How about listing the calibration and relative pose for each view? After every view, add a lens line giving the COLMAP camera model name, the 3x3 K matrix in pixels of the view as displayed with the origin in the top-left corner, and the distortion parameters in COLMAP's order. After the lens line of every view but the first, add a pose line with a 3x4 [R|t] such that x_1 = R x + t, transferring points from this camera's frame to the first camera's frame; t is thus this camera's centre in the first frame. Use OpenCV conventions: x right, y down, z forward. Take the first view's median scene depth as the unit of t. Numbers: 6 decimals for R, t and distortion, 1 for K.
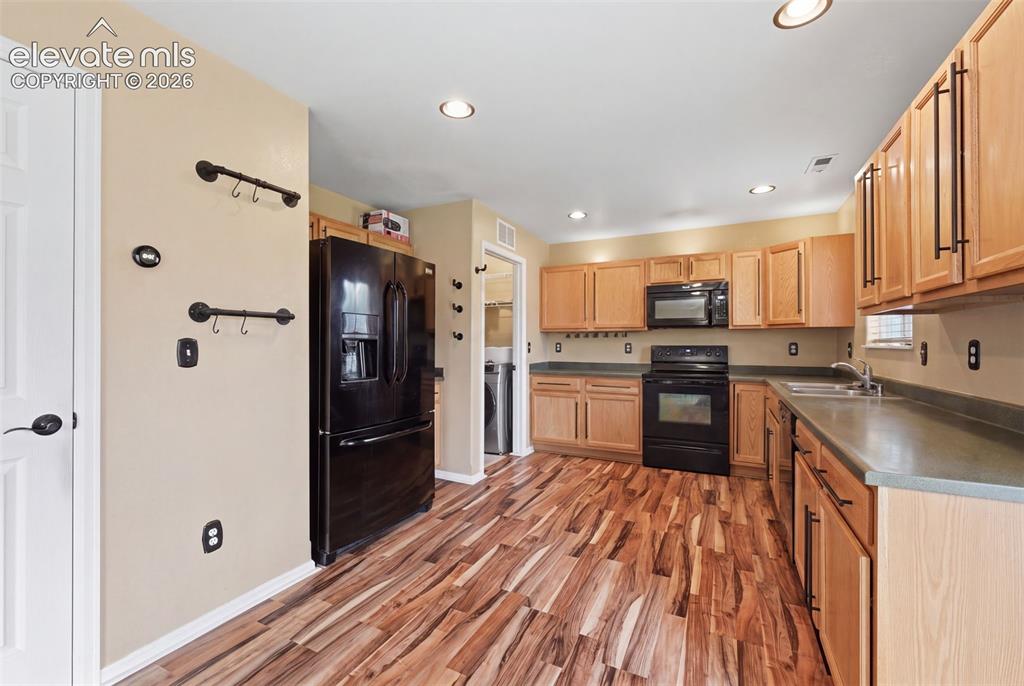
lens RADIAL K [[430.7, 0, 507.5], [0, 430.7, 343.9], [0, 0, 1]] dist [-0.005076, -0.000766]
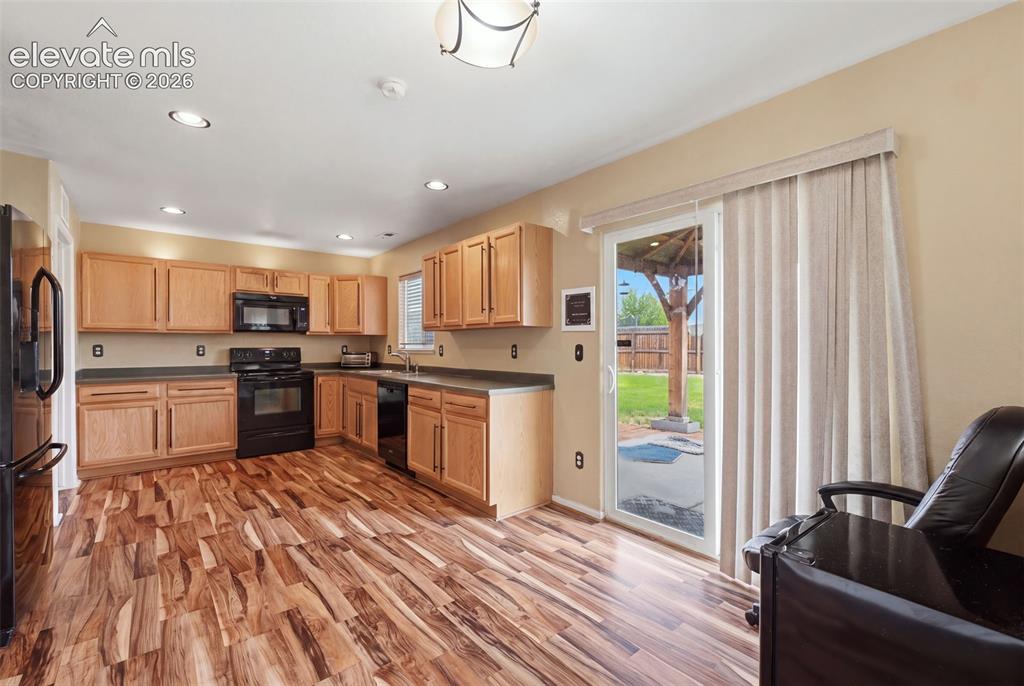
lens RADIAL K [[453.7, 0, 510.3], [0, 453.7, 344.8], [0, 0, 1]] dist [0.001577, 0.000204]
pose [[0.404254, -0.001954, 0.914645, -0.525353], [0.002695, 0.999996, 0.000945, -0.003304], [-0.914643, 0.002083, 0.404258, -0.100898]]
